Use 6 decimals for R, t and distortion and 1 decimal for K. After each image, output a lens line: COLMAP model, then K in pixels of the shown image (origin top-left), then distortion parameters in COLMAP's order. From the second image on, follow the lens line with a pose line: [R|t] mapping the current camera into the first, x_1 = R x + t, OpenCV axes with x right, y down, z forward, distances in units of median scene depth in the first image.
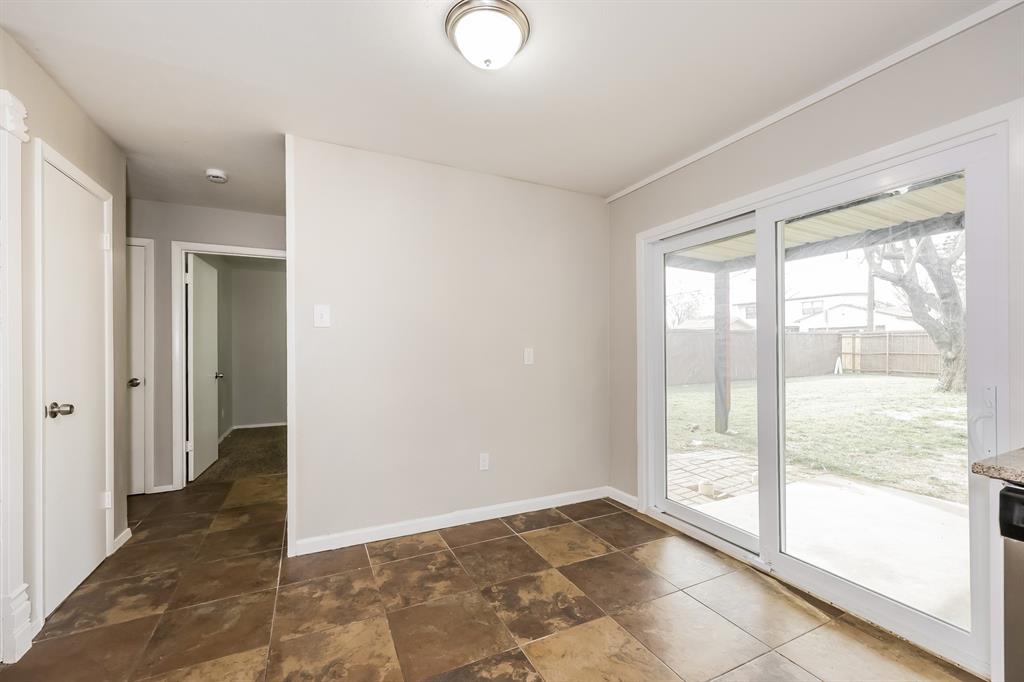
lens RADIAL K [[414.1, 0, 511.3], [0, 414.1, 346.3], [0, 0, 1]] dist [0.016337, -0.000234]
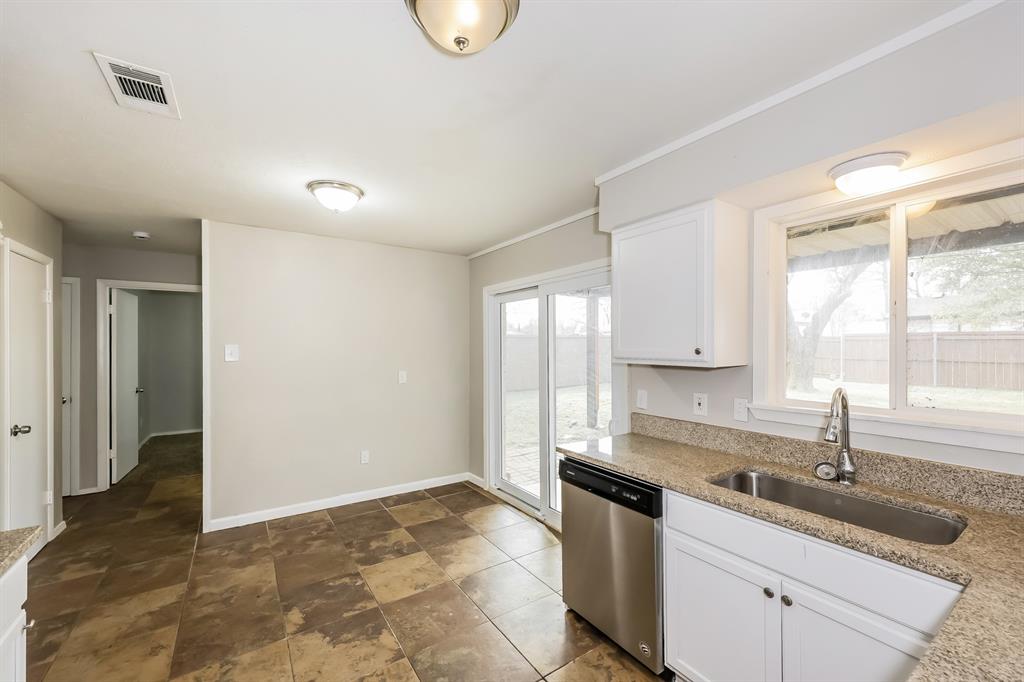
lens RADIAL K [[414.1, 0, 513.2], [0, 414.1, 342.5], [0, 0, 1]] dist [0.016337, -0.000234]
pose [[0.991227, 0.001809, 0.132161, 0.272108], [-0.001941, 0.999998, 0.000873, -0.111343], [-0.132159, -0.001122, 0.991228, -0.463672]]
